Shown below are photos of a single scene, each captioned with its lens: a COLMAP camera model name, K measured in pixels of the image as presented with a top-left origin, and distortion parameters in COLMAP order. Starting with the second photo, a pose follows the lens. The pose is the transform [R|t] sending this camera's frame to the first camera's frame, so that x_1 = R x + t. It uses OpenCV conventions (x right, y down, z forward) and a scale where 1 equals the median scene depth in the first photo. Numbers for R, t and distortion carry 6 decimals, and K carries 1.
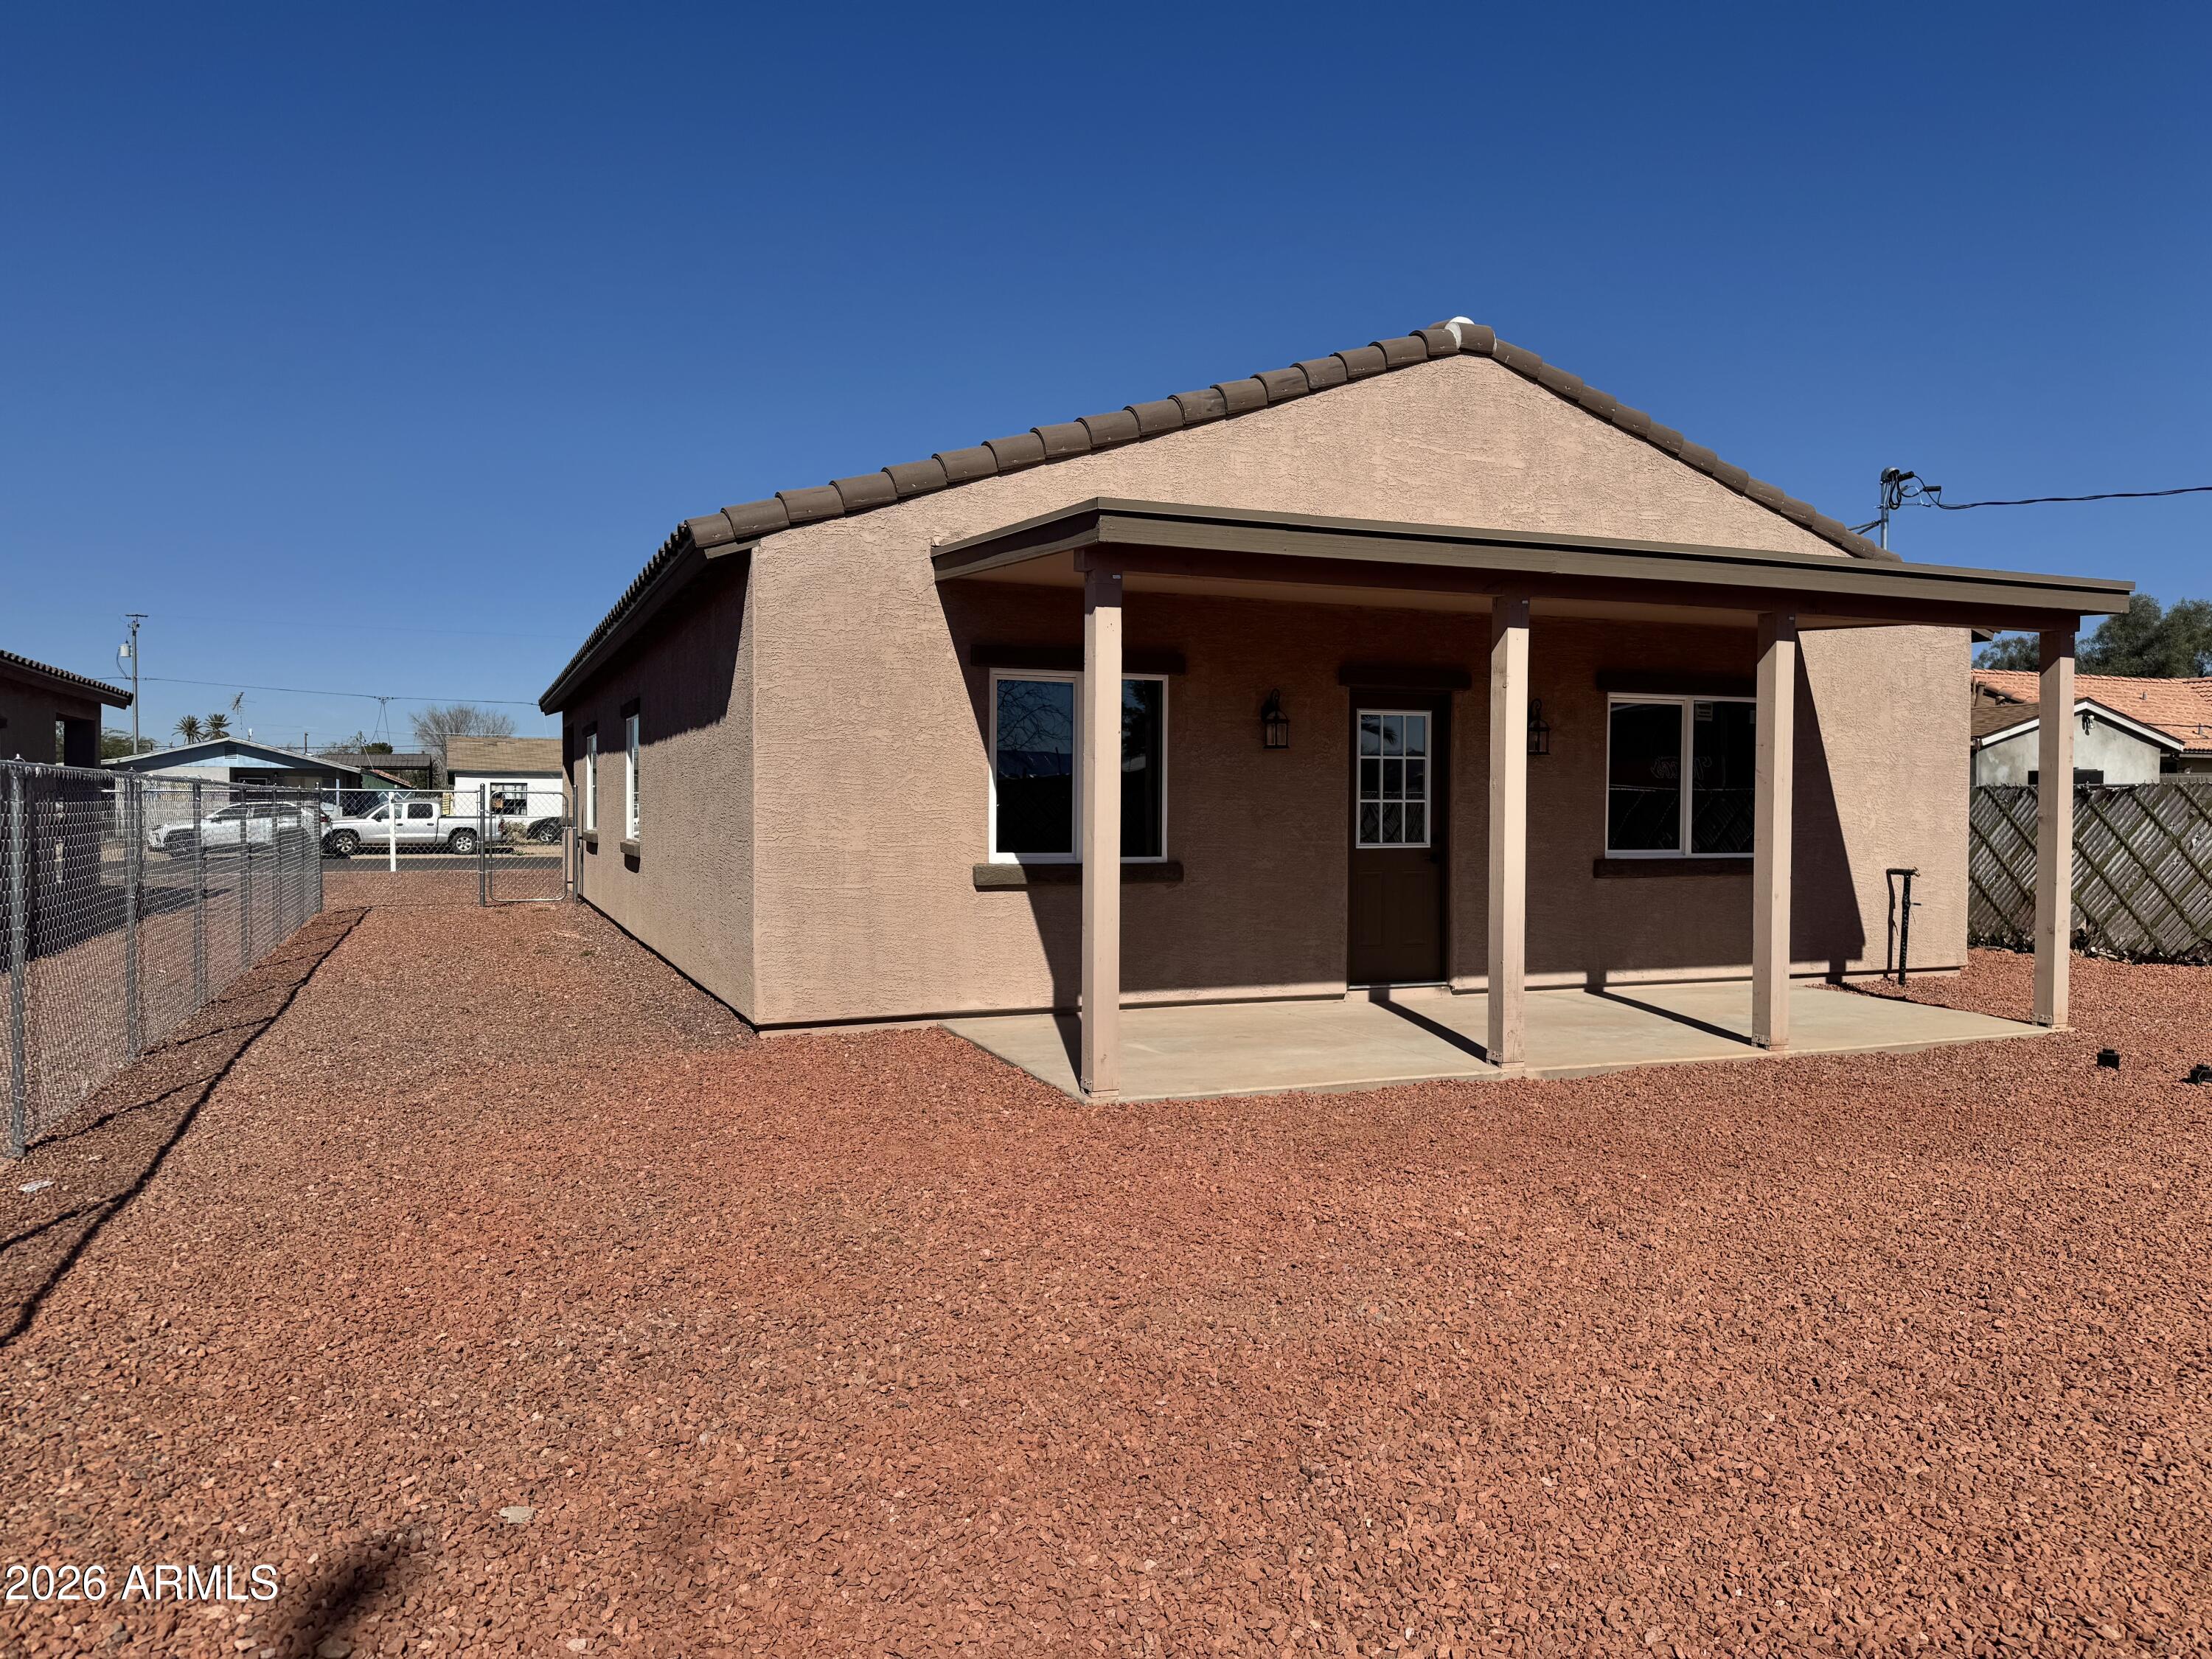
lens RADIAL K [[1551.0, 0, 1101.7], [0, 1551.0, 825.6], [0, 0, 1]] dist [0.051854, 0.005890]
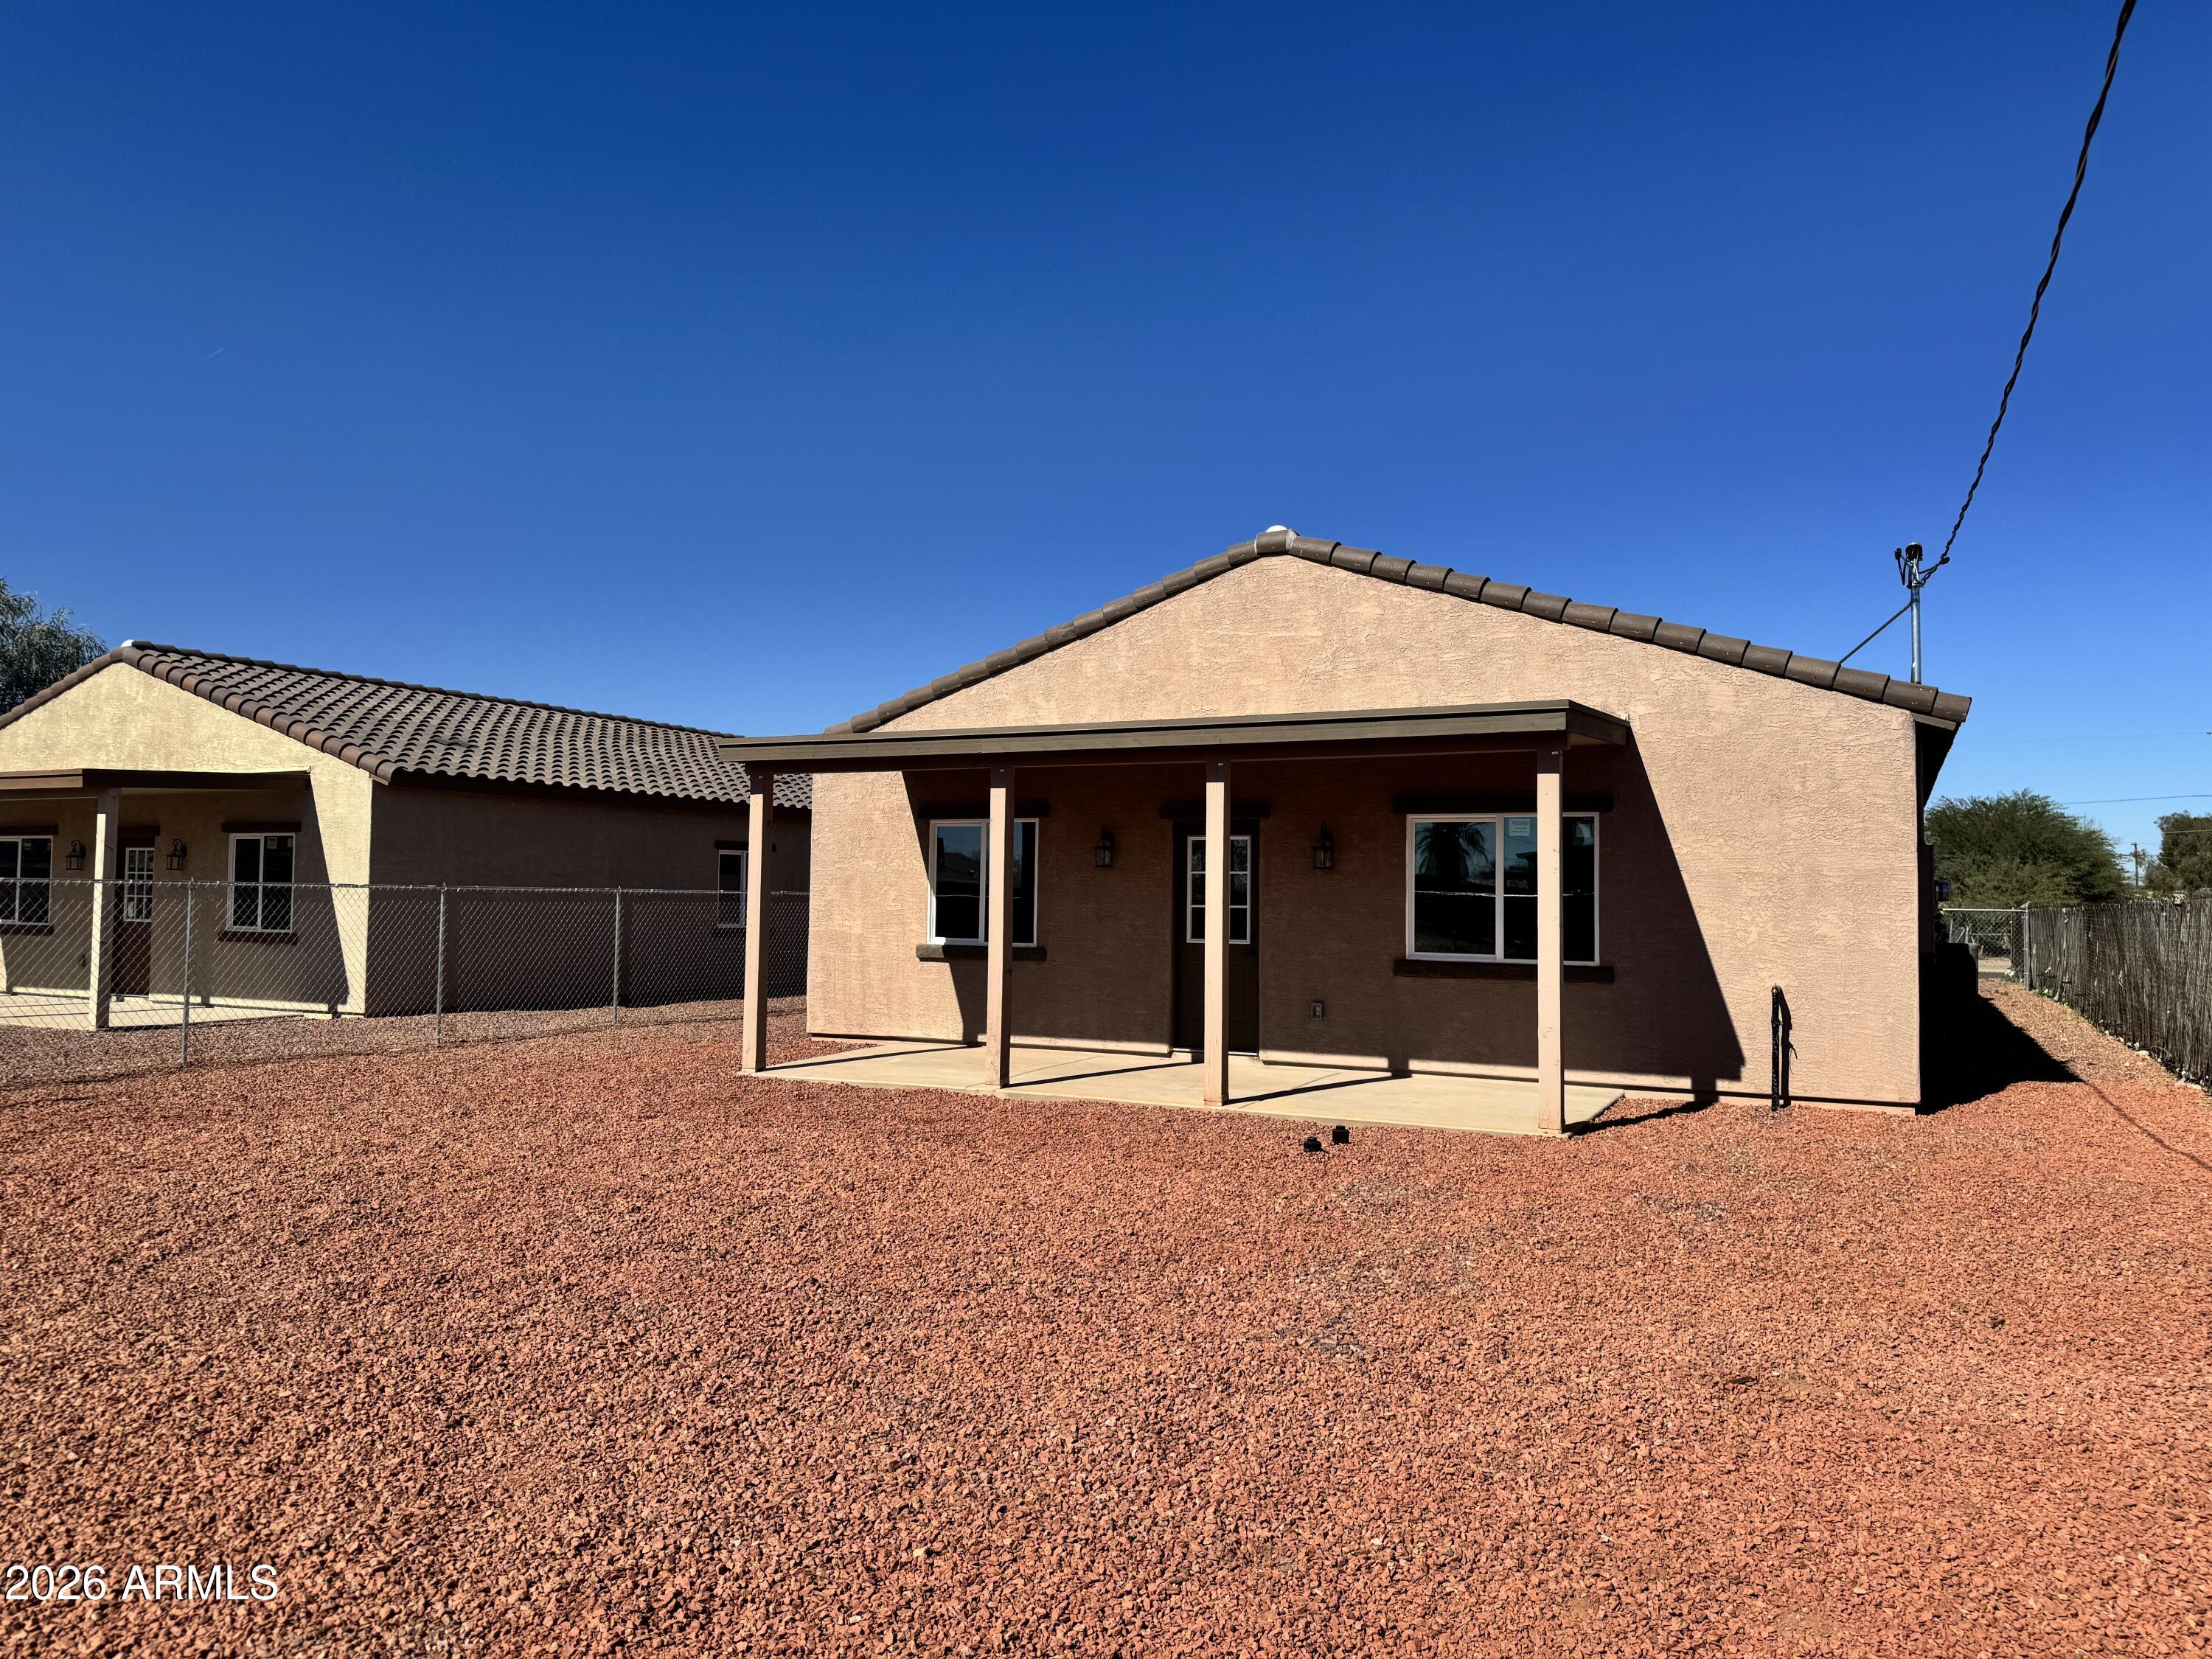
lens RADIAL K [[1551.0, 0, 900.0], [0, 1551.0, 748.6], [0, 0, 1]] dist [0.051854, 0.005890]
pose [[0.615074, -0.069816, -0.785372, 1.091831], [-0.013892, 0.994958, -0.099326, -0.015041], [0.788347, 0.072003, 0.611003, -0.003925]]
